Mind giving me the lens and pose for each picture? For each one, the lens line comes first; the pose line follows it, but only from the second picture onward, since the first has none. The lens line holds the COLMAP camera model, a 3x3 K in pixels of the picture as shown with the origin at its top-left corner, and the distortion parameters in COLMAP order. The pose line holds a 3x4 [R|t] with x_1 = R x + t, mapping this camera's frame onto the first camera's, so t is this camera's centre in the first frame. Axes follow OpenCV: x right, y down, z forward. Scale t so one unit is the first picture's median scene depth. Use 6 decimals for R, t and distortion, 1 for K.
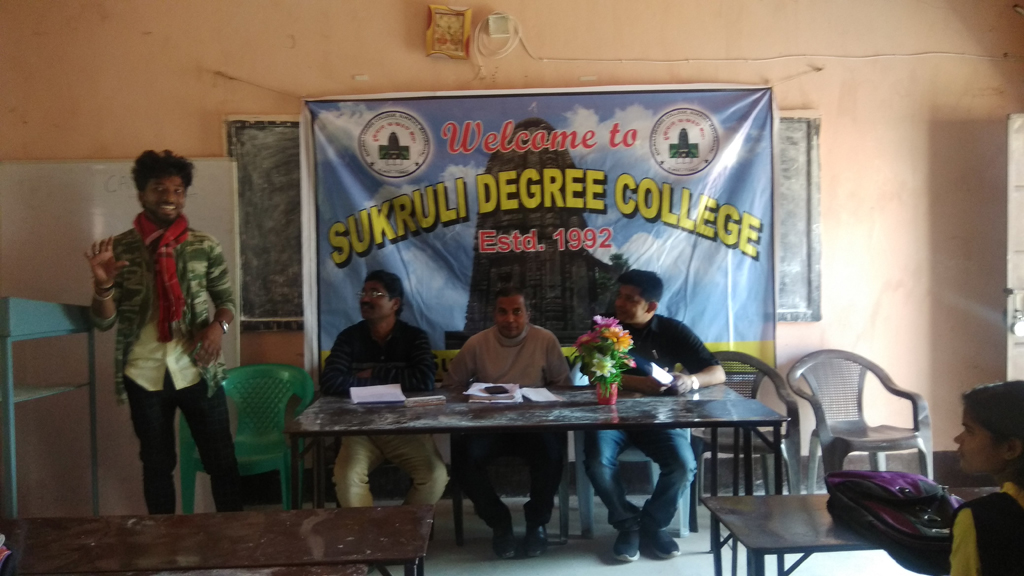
lens RADIAL K [[827.3, 0, 507.0], [0, 827.3, 289.6], [0, 0, 1]] dist [0.081890, -0.111738]
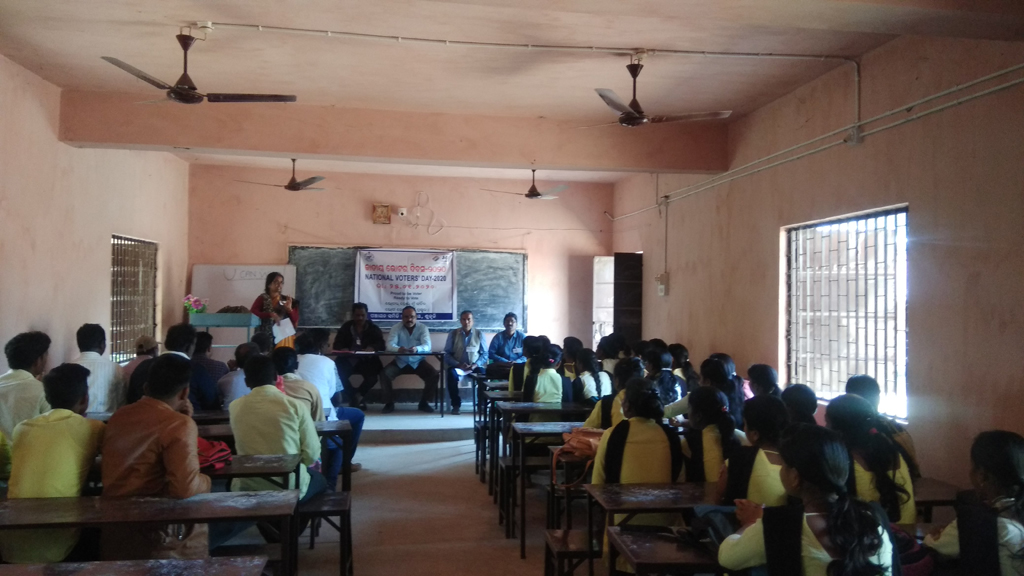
lens RADIAL K [[827.3, 0, 522.3], [0, 827.3, 286.9], [0, 0, 1]] dist [0.081890, -0.111738]
pose [[0.989565, 0.031922, 0.140505, 0.005388], [-0.025056, 0.998416, -0.050371, 0.026056], [-0.141890, 0.046325, 0.988798, -1.543644]]
